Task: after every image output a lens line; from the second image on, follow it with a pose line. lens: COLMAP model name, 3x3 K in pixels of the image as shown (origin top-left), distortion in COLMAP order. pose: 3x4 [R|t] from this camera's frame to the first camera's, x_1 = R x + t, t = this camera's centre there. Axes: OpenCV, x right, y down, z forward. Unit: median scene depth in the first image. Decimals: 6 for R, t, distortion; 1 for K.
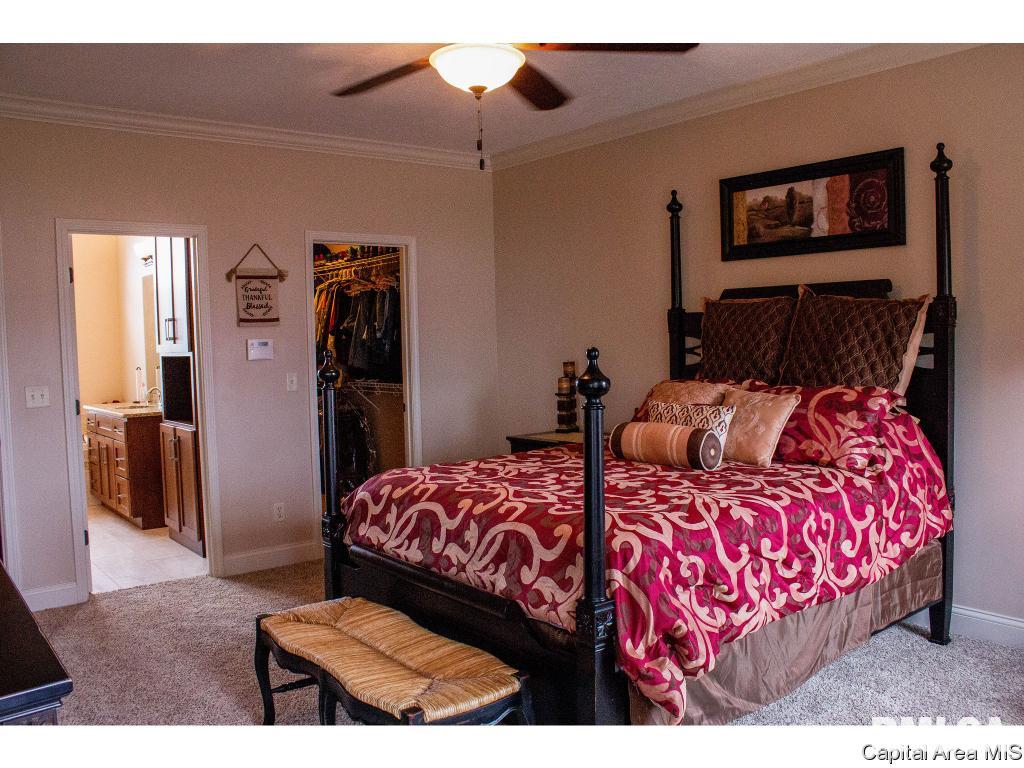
lens RADIAL K [[849.2, 0, 516.4], [0, 849.2, 376.6], [0, 0, 1]] dist [-0.167228, 0.146927]
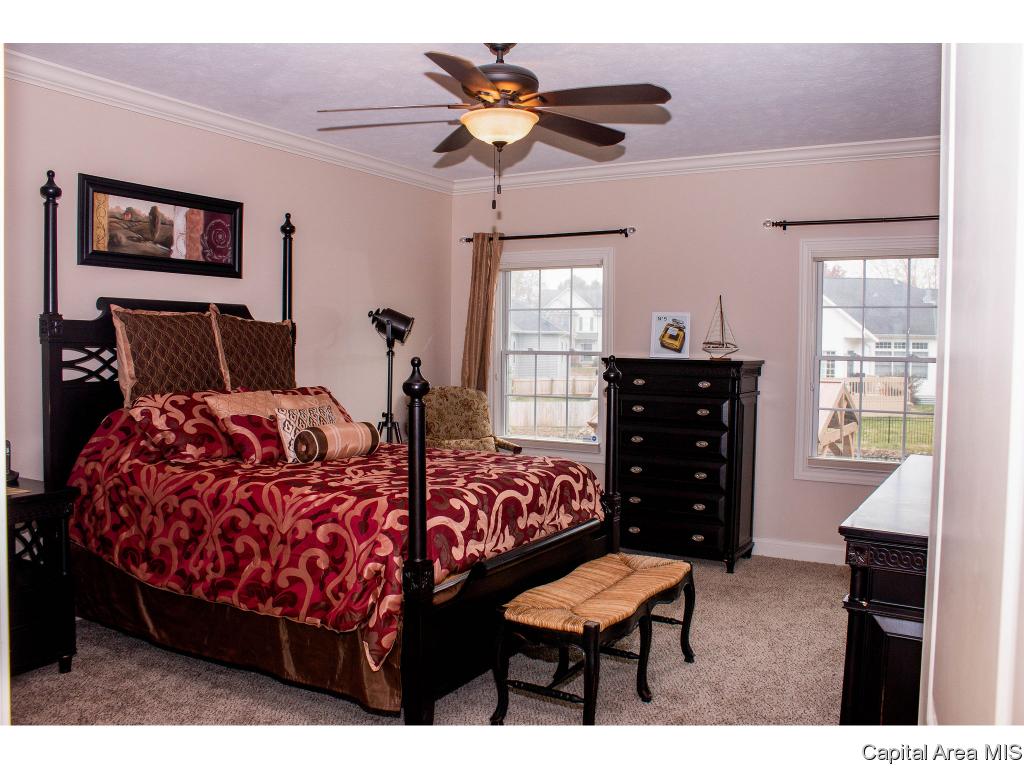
lens RADIAL K [[849.2, 0, 517.8], [0, 849.2, 391.8], [0, 0, 1]] dist [-0.167228, 0.146927]
pose [[-0.350268, -0.031227, 0.936129, -0.830692], [0.041457, 0.997948, 0.048801, -0.027743], [-0.935732, 0.055902, -0.348255, 0.977666]]
